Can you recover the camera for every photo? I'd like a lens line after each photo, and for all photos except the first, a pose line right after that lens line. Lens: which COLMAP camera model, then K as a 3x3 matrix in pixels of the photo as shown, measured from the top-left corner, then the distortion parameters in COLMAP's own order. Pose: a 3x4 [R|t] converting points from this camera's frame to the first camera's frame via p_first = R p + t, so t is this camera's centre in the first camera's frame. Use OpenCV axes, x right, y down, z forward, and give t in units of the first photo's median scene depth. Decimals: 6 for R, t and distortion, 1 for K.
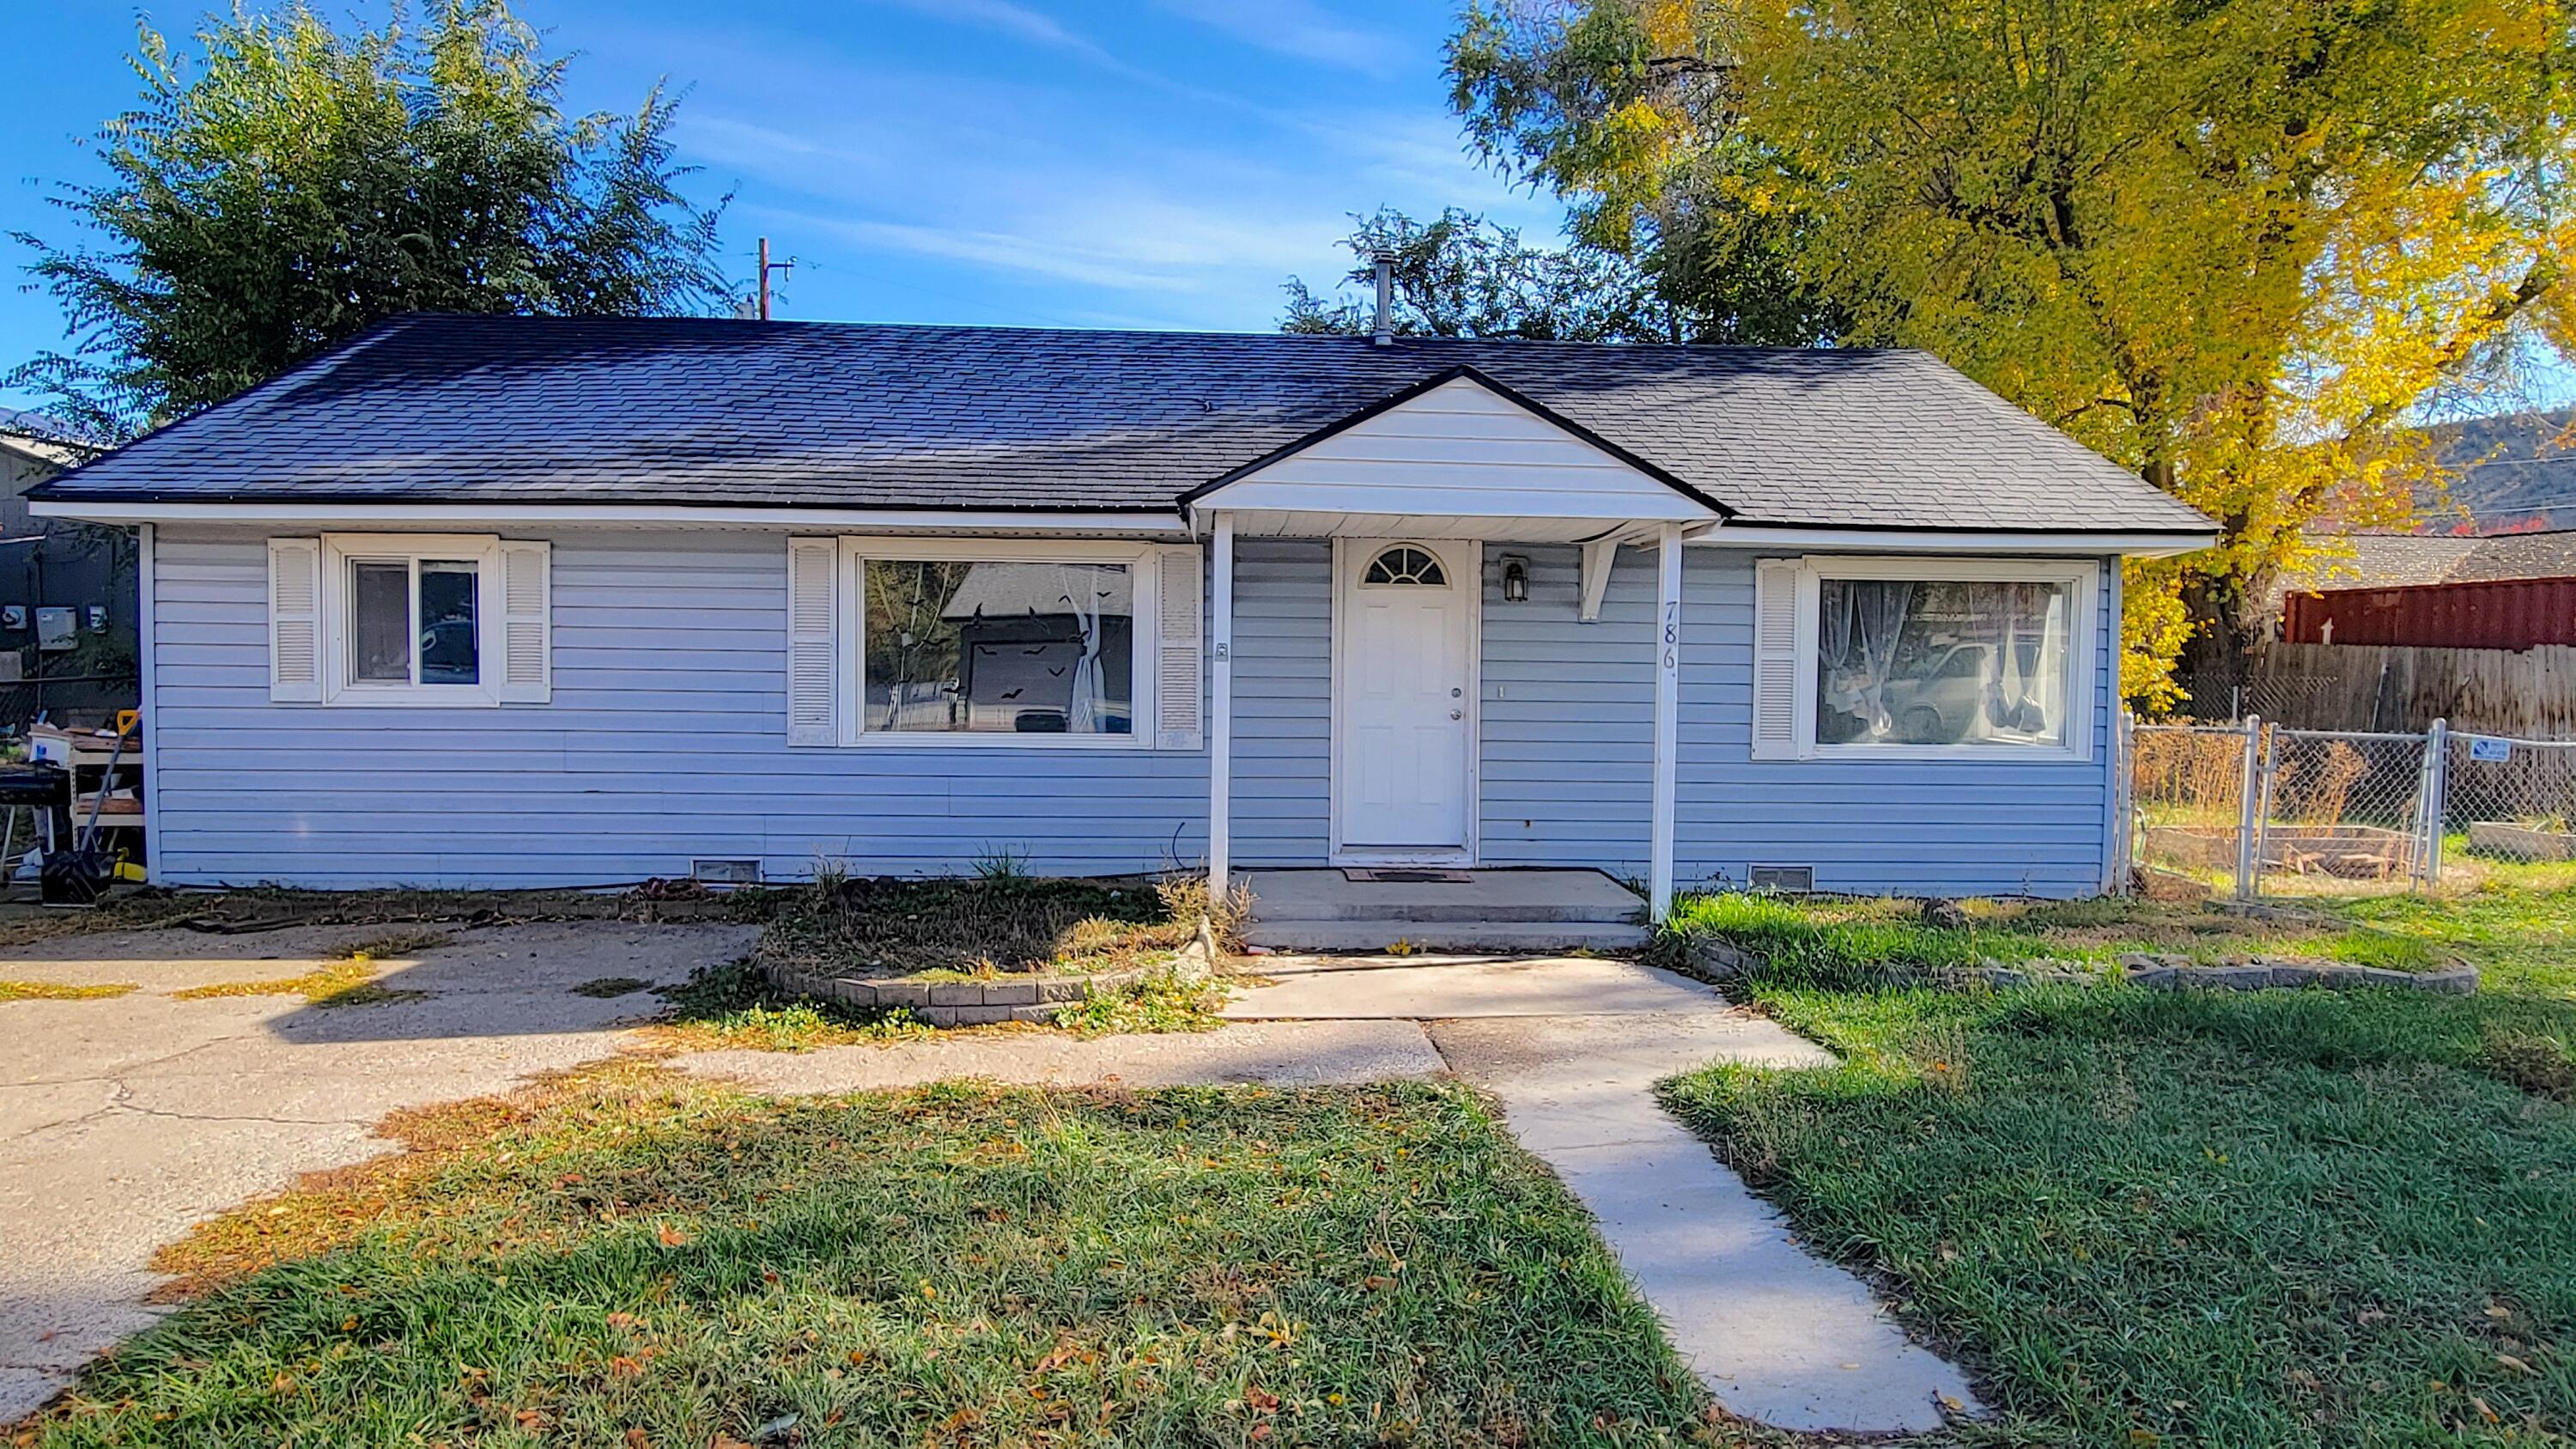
lens RADIAL K [[1584.5, 0, 1288.1], [0, 1584.5, 730.0], [0, 0, 1]] dist [0.003534, 0.000486]
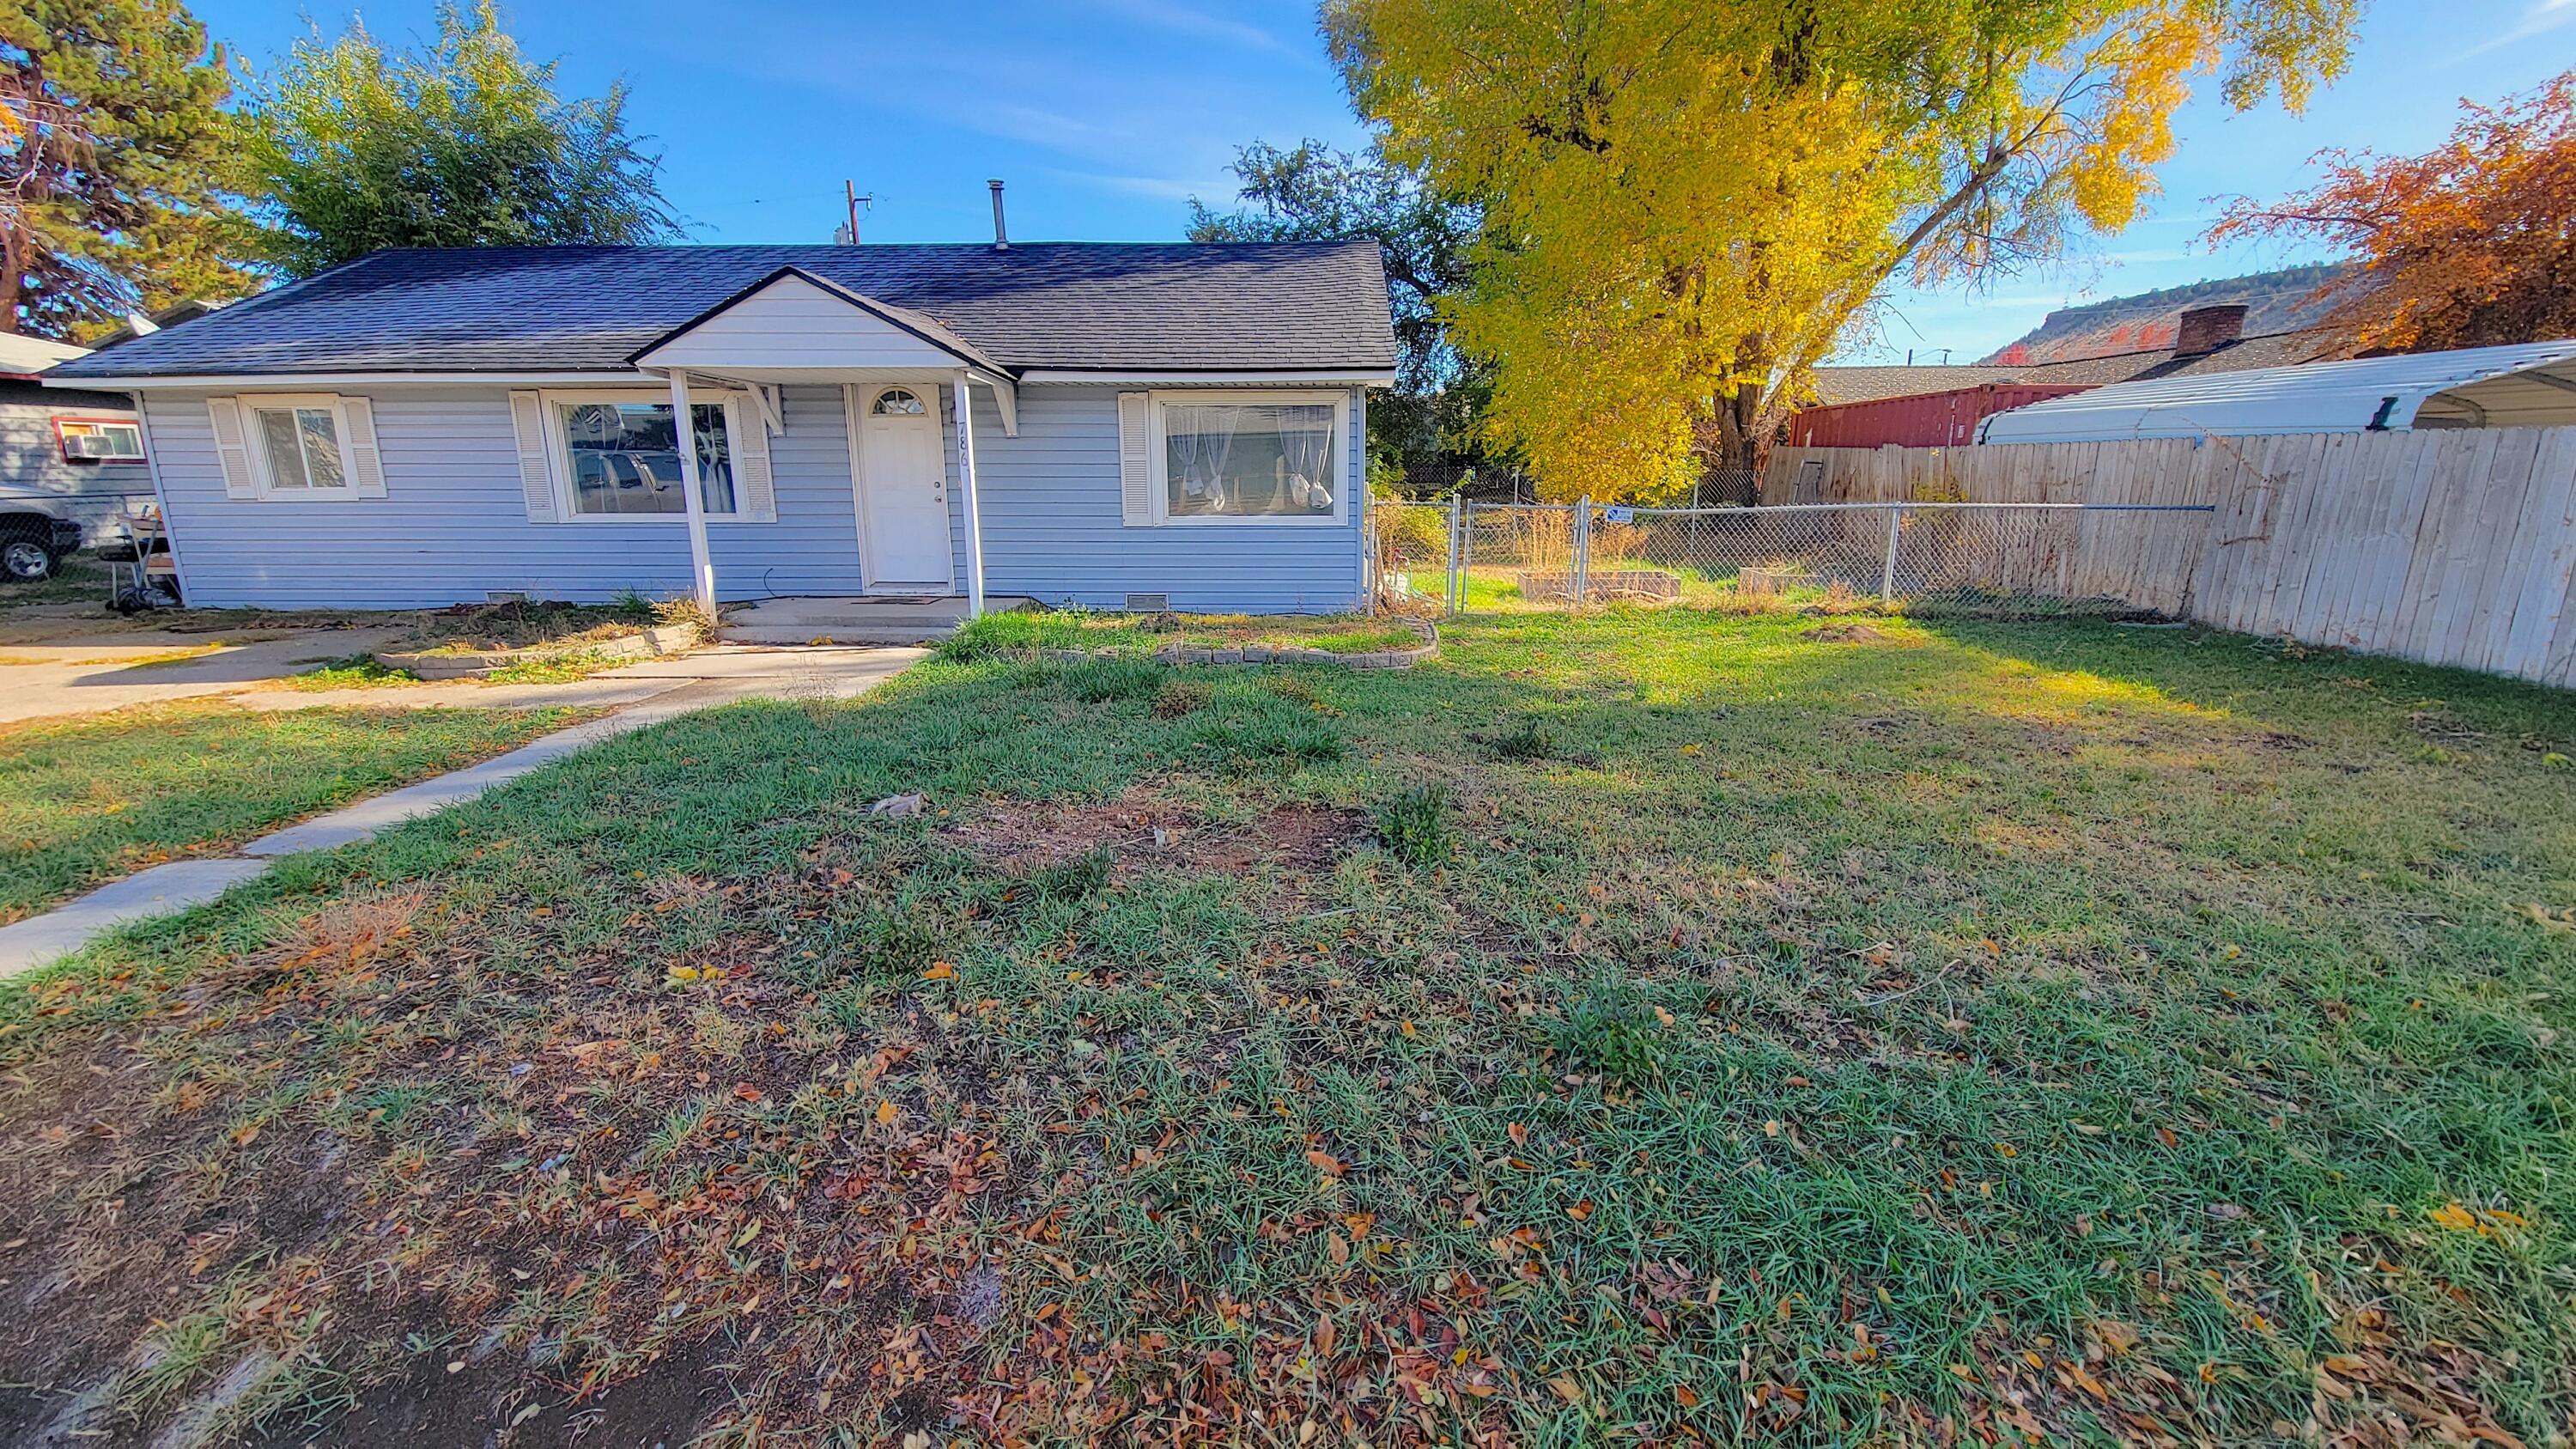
lens RADIAL K [[1046.9, 0, 1282.0], [0, 1046.9, 723.1], [0, 0, 1]] dist [0.002248, -0.000690]
pose [[0.996164, 0.006824, -0.087243, 0.547450], [0.009824, 0.981934, 0.188971, 0.015918], [0.086956, -0.189103, 0.978100, -0.037617]]
